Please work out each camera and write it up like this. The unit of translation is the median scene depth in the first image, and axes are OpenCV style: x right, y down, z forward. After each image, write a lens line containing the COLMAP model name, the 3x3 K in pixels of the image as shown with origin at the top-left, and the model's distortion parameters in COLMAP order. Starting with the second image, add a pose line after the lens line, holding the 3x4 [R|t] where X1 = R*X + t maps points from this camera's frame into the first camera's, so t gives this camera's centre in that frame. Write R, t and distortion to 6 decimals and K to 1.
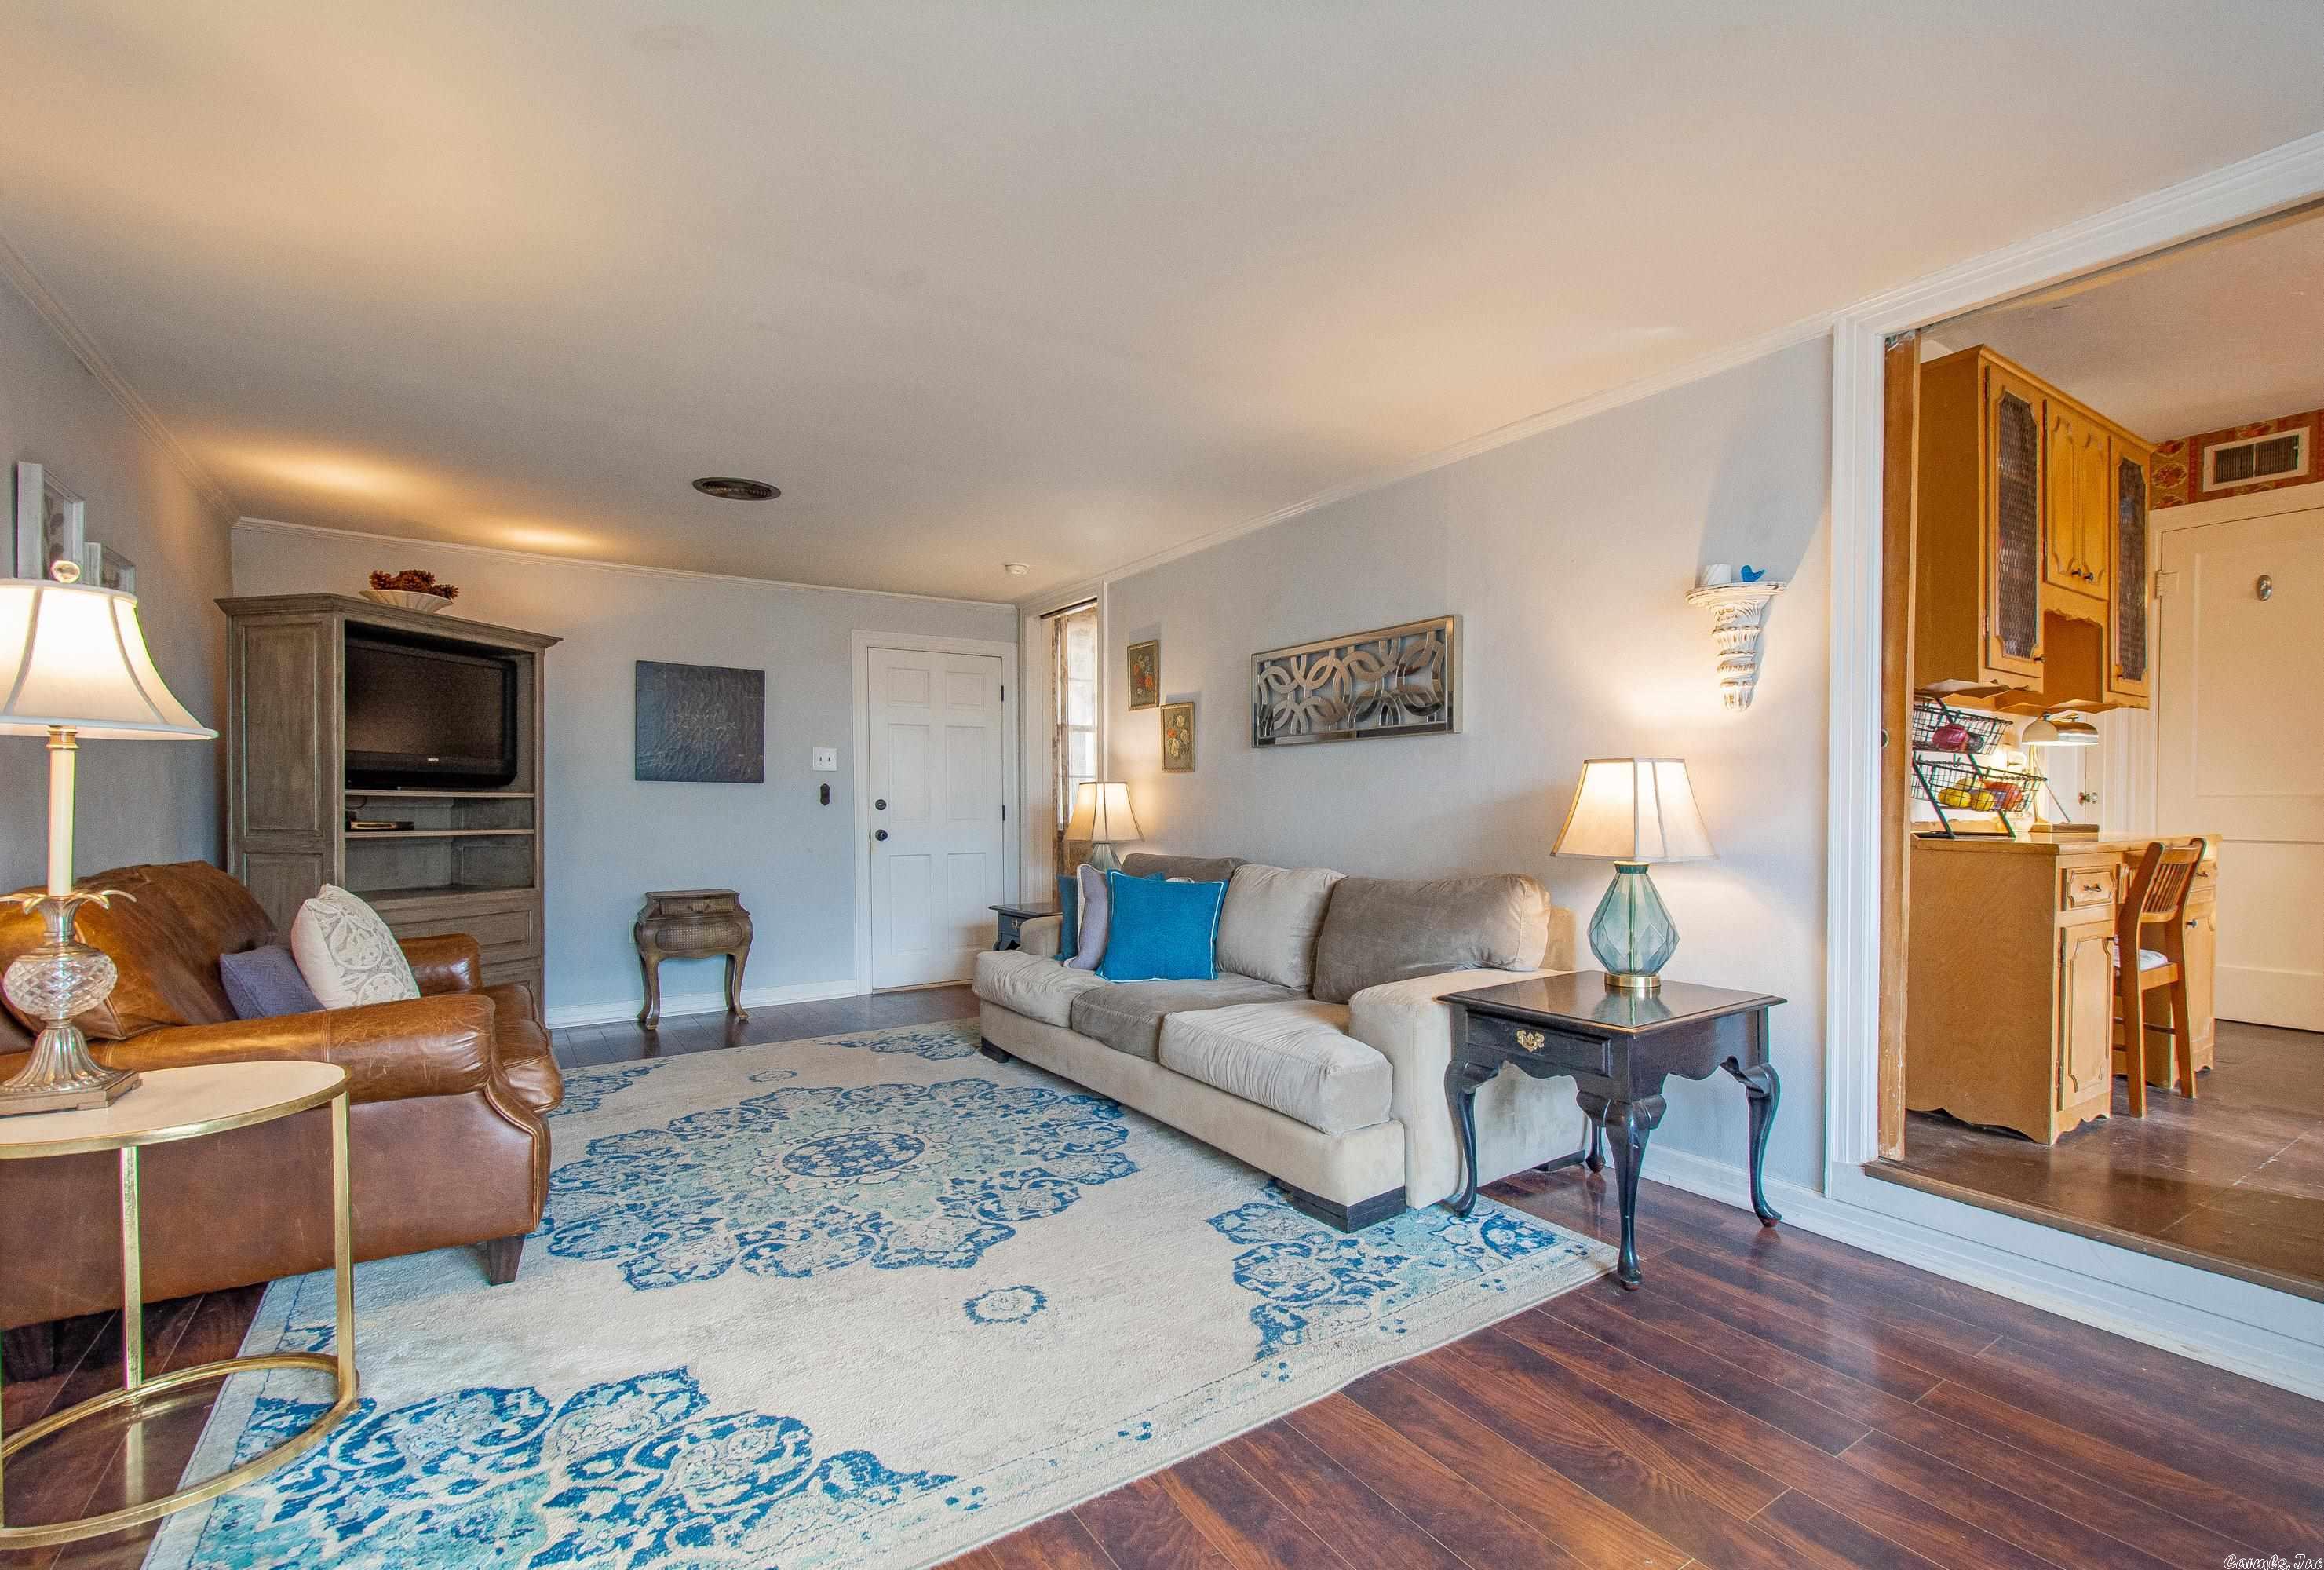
lens RADIAL K [[1018.5, 0, 1178.2], [0, 1018.5, 824.1], [0, 0, 1]] dist [0.022319, -0.009549]
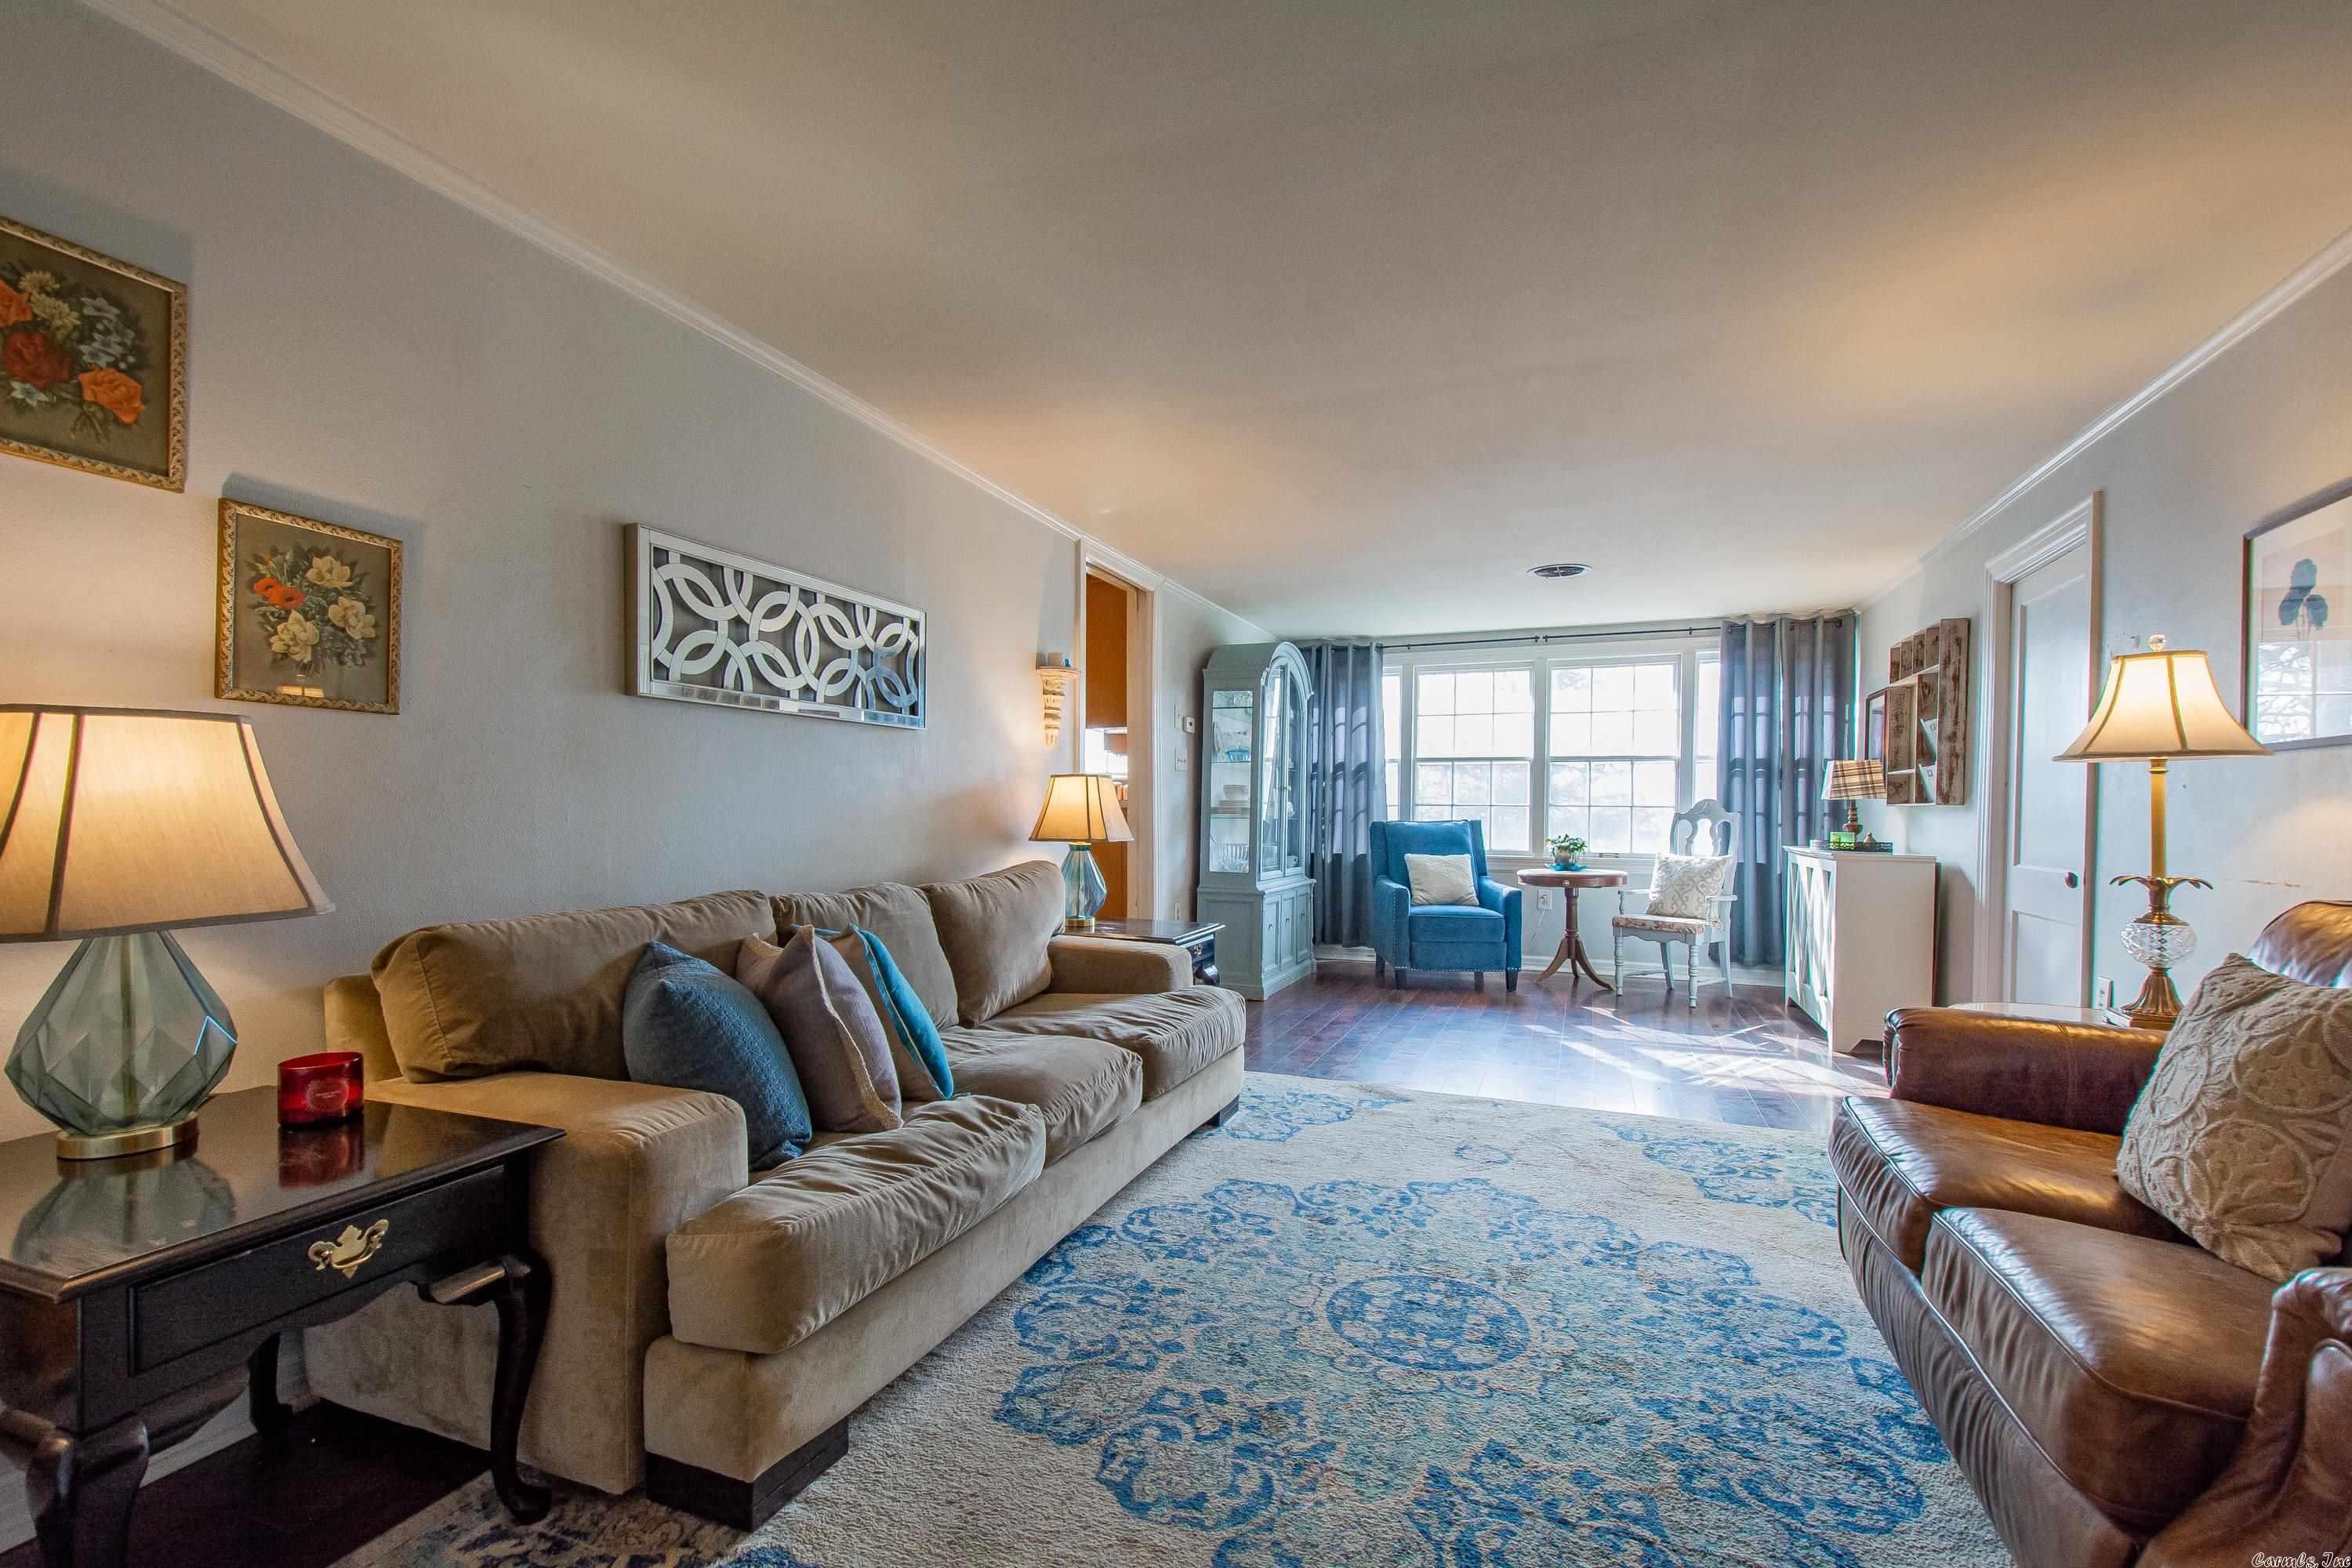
lens RADIAL K [[1058.7, 0, 1194.1], [0, 1058.7, 817.0], [0, 0, 1]] dist [0.024669, -0.009374]
pose [[-0.581043, -0.015458, 0.813726, -0.855198], [0.002961, 0.999773, 0.021107, -0.030867], [-0.813868, 0.014674, -0.580865, 1.641768]]
